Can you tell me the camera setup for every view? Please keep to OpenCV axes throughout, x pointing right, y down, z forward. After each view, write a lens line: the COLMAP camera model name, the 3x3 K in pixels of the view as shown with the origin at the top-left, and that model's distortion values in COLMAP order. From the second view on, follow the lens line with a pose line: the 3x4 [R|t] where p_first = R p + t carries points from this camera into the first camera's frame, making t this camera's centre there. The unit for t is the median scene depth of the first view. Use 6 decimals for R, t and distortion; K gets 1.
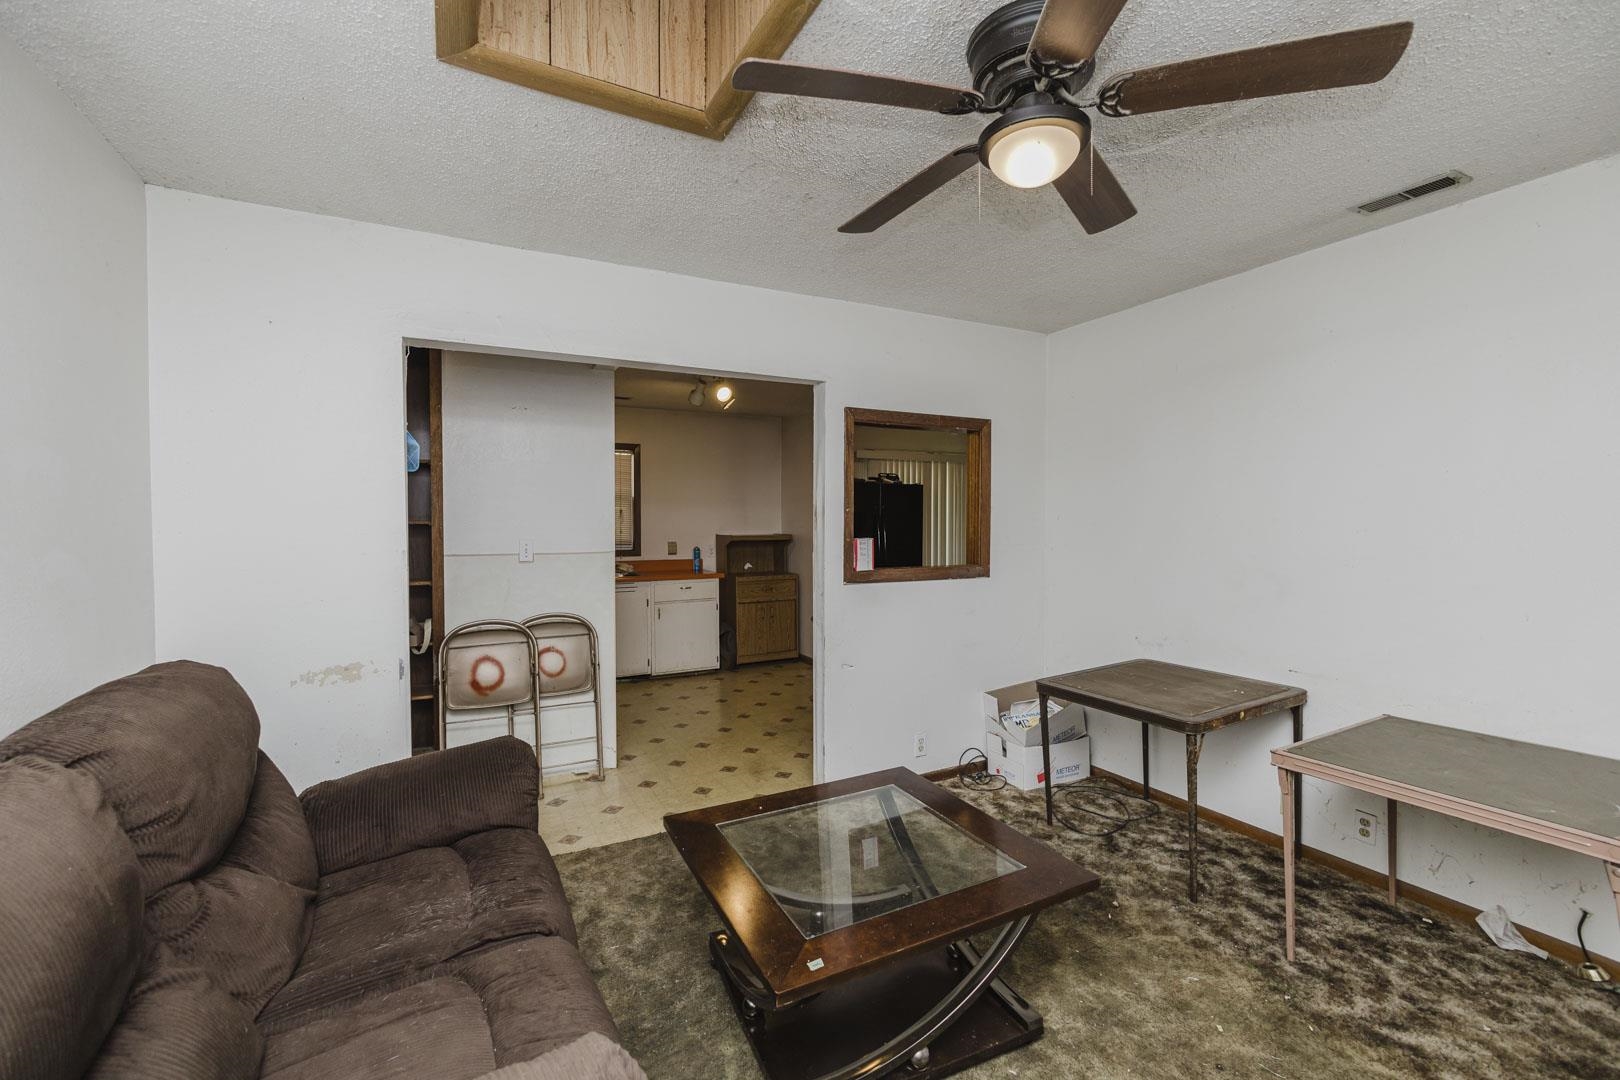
lens RADIAL K [[694.0, 0, 810.0], [0, 694.0, 540.0], [0, 0, 1]] dist [-0.002206, -0.000248]
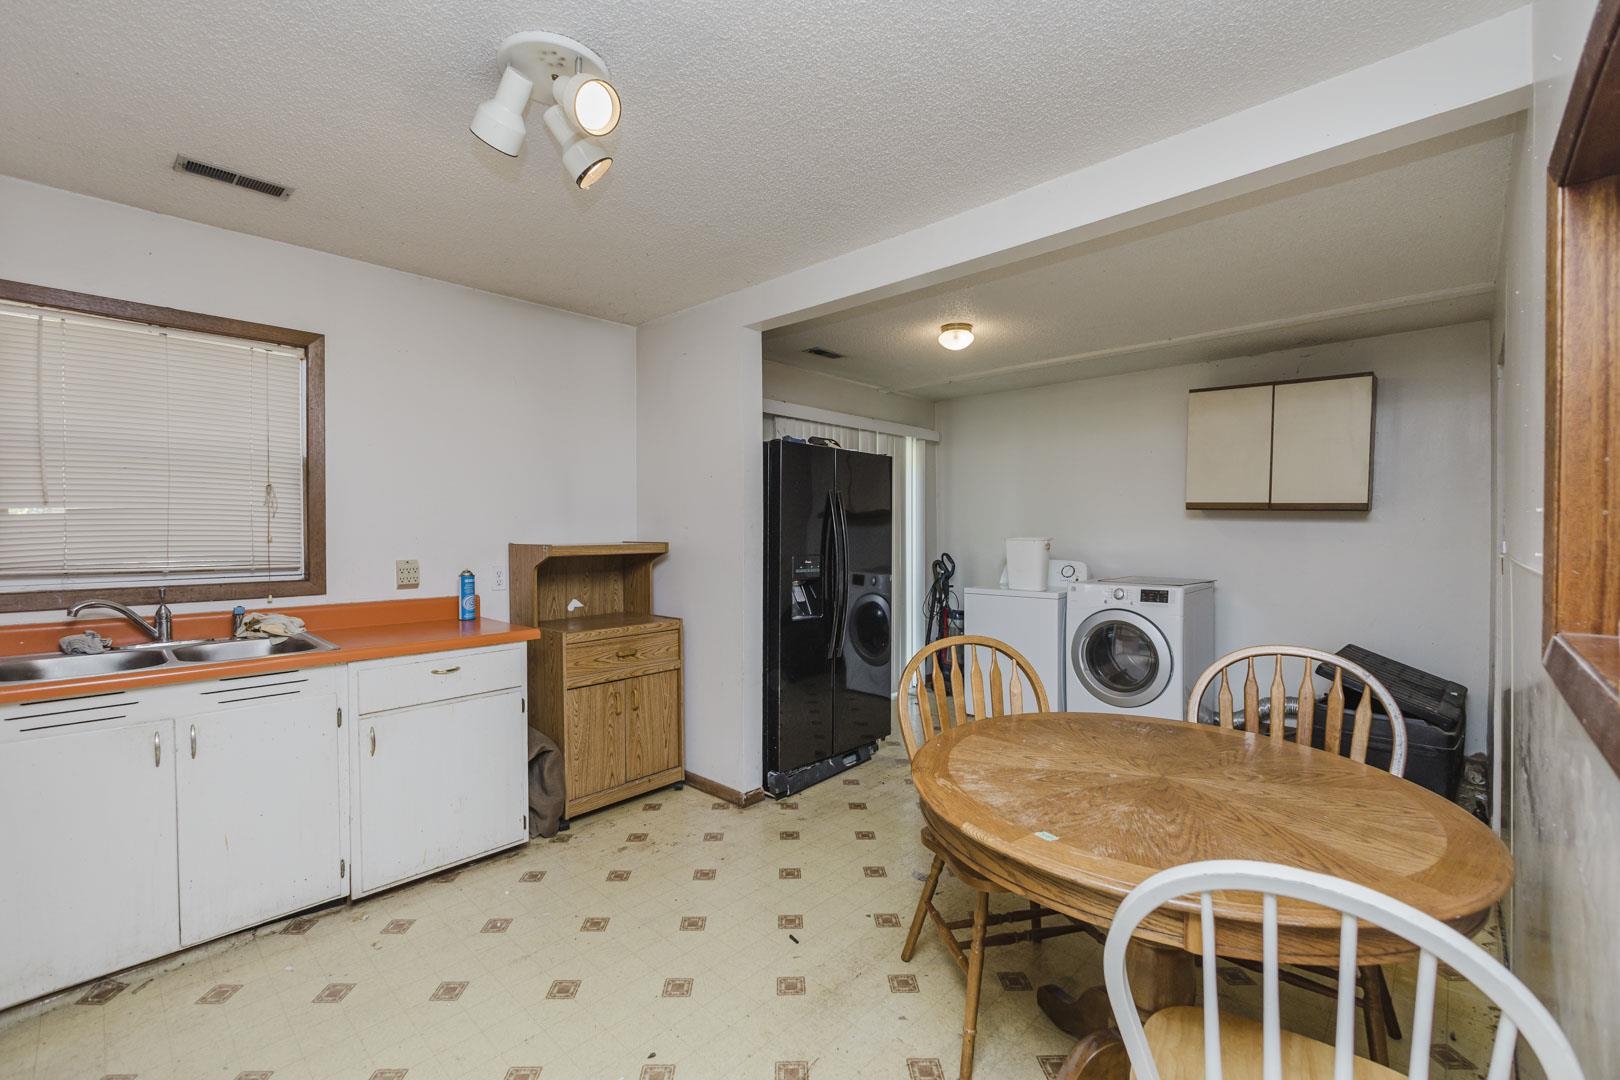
lens RADIAL K [[707.7, 0, 810.0], [0, 707.7, 540.0], [0, 0, 1]] dist [-0.001771, -0.000863]
pose [[0.946208, -0.005660, 0.323509, -0.099755], [0.010132, 0.999875, -0.012141, -0.002122], [-0.323399, 0.014766, 0.946147, 0.480238]]
